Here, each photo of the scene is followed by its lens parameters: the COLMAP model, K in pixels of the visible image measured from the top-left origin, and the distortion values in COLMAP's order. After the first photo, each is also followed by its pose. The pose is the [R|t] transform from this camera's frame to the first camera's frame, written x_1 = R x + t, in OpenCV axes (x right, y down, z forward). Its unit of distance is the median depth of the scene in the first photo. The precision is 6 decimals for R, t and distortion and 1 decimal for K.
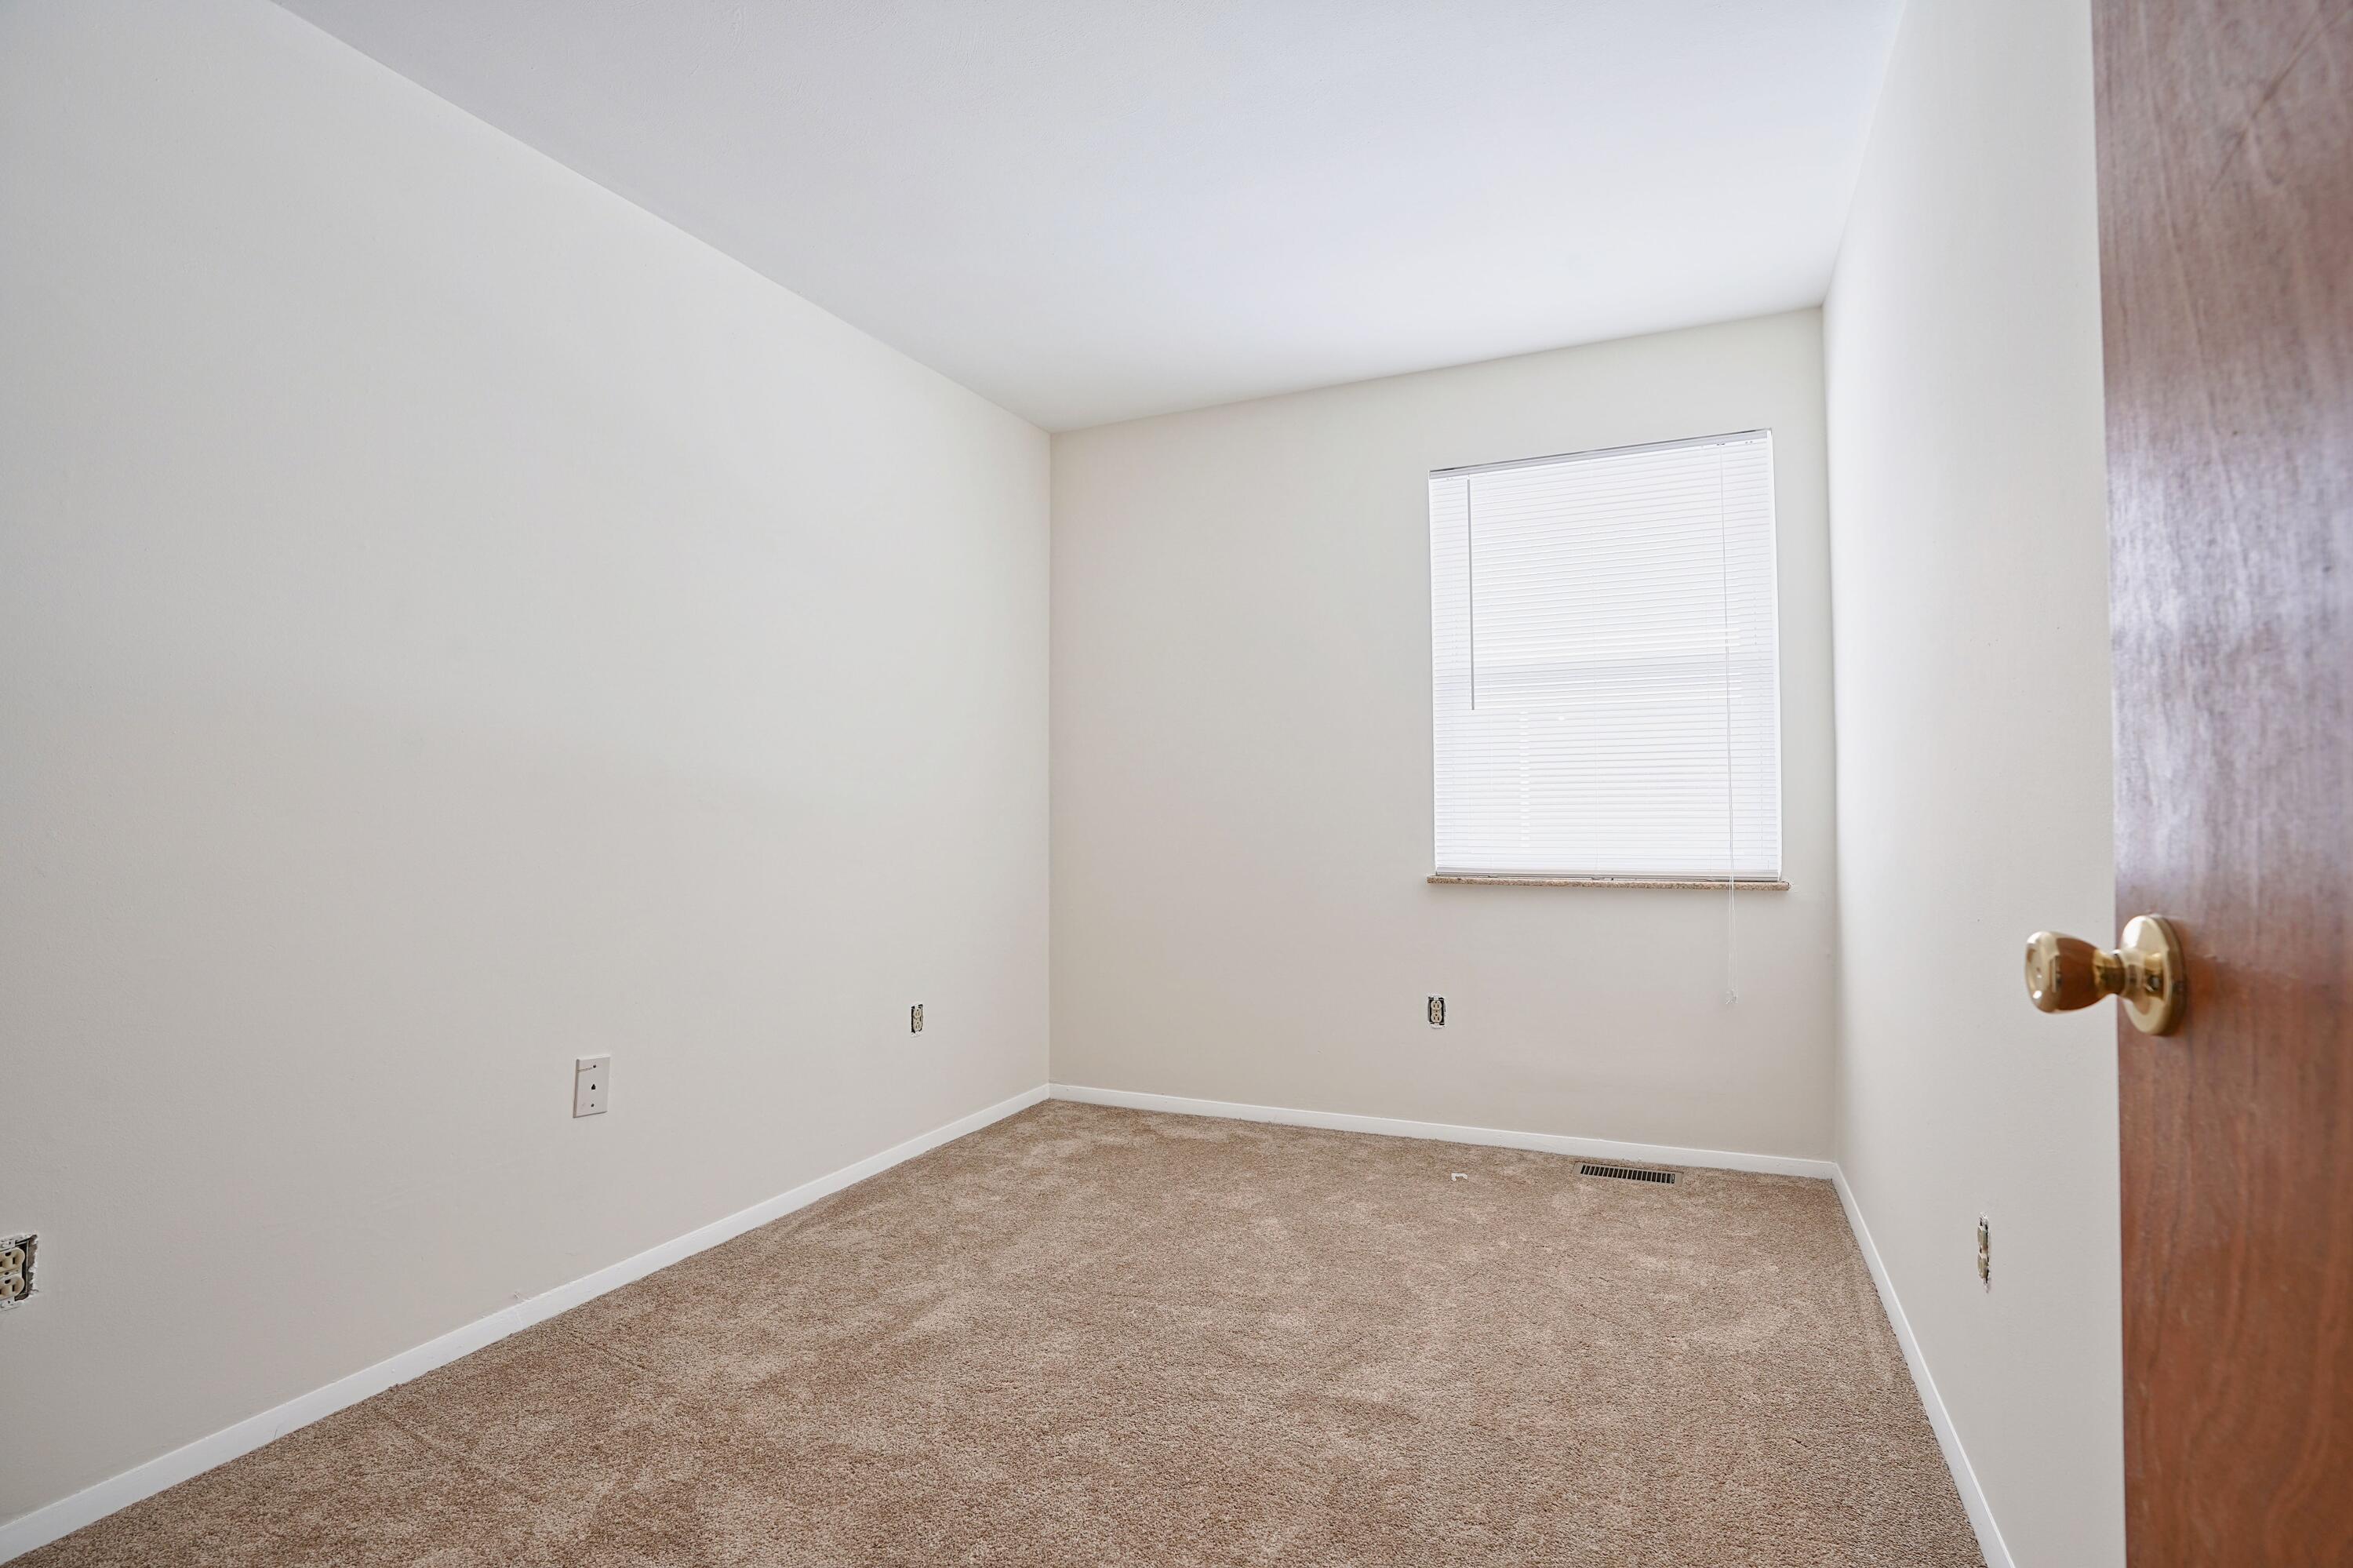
lens RADIAL K [[1102.6, 0, 1164.2], [0, 1102.6, 784.7], [0, 0, 1]] dist [-0.058117, 0.009472]
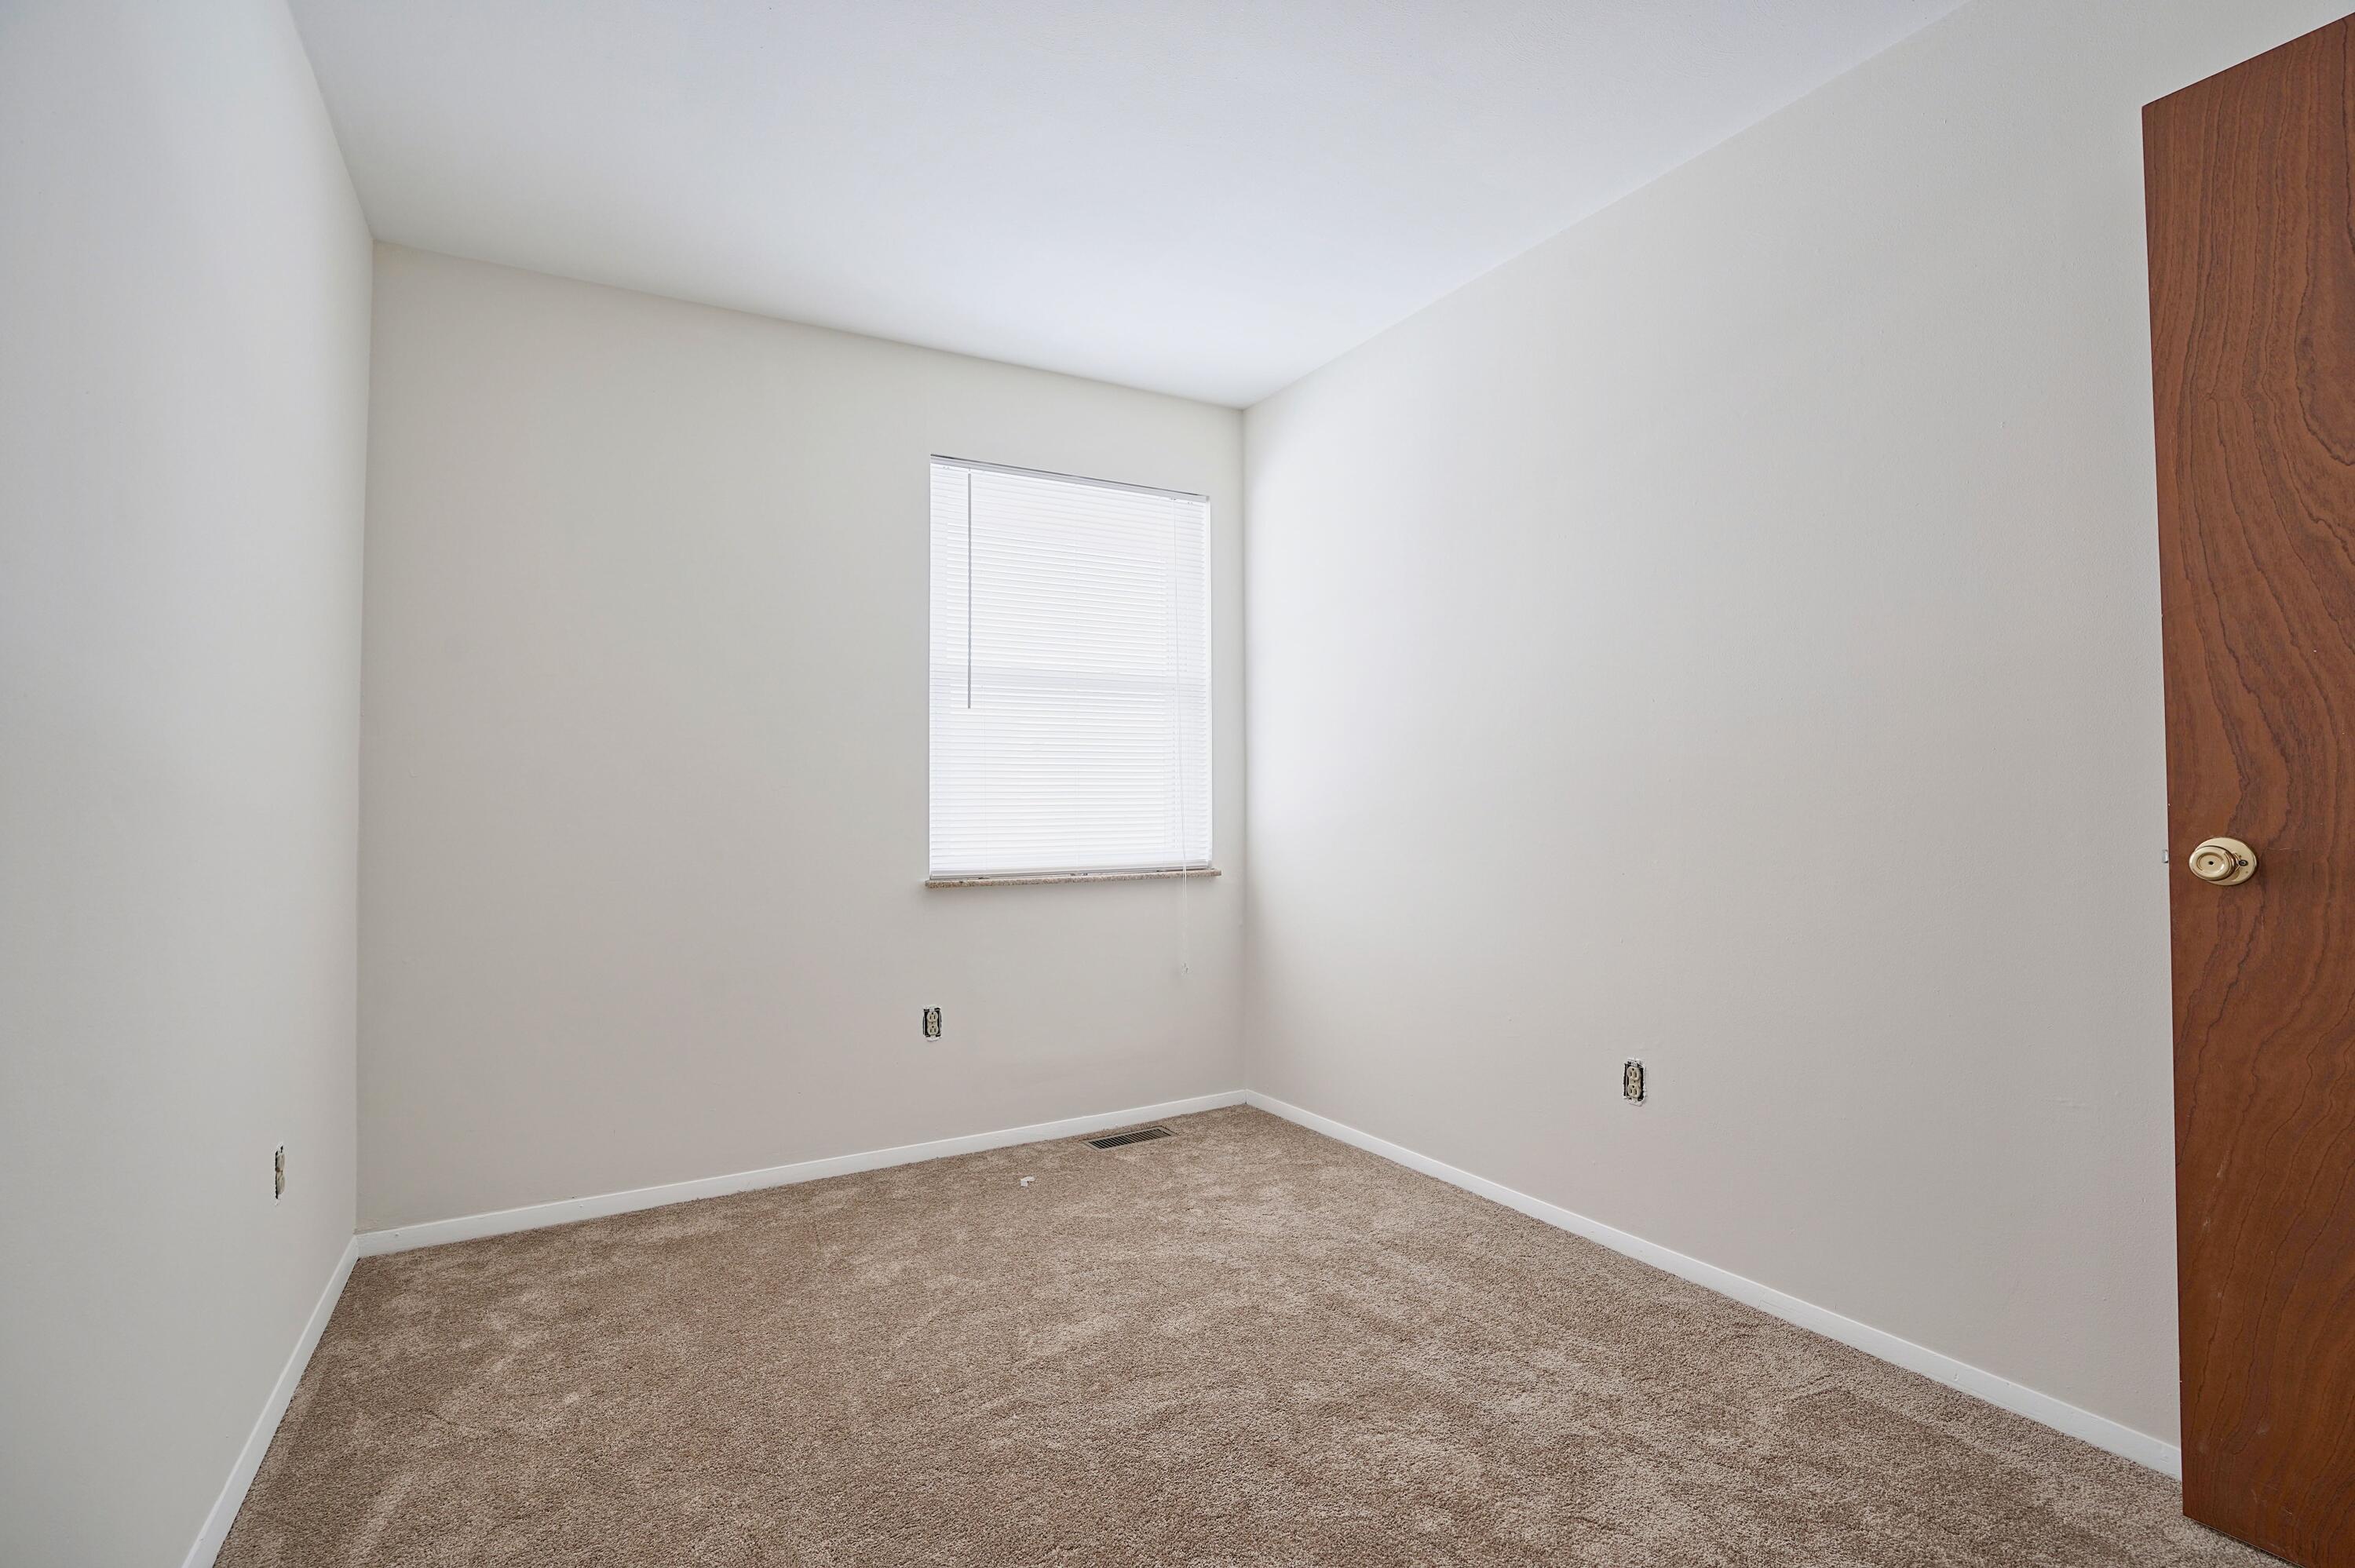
lens RADIAL K [[1103.4, 0, 1181.3], [0, 1103.4, 785.3], [0, 0, 1]] dist [-0.058117, 0.009472]
pose [[0.559991, 0.016603, 0.828332, -0.443653], [-0.012872, 0.999853, -0.011339, 0.009051], [-0.828399, -0.004312, 0.560123, 0.304979]]
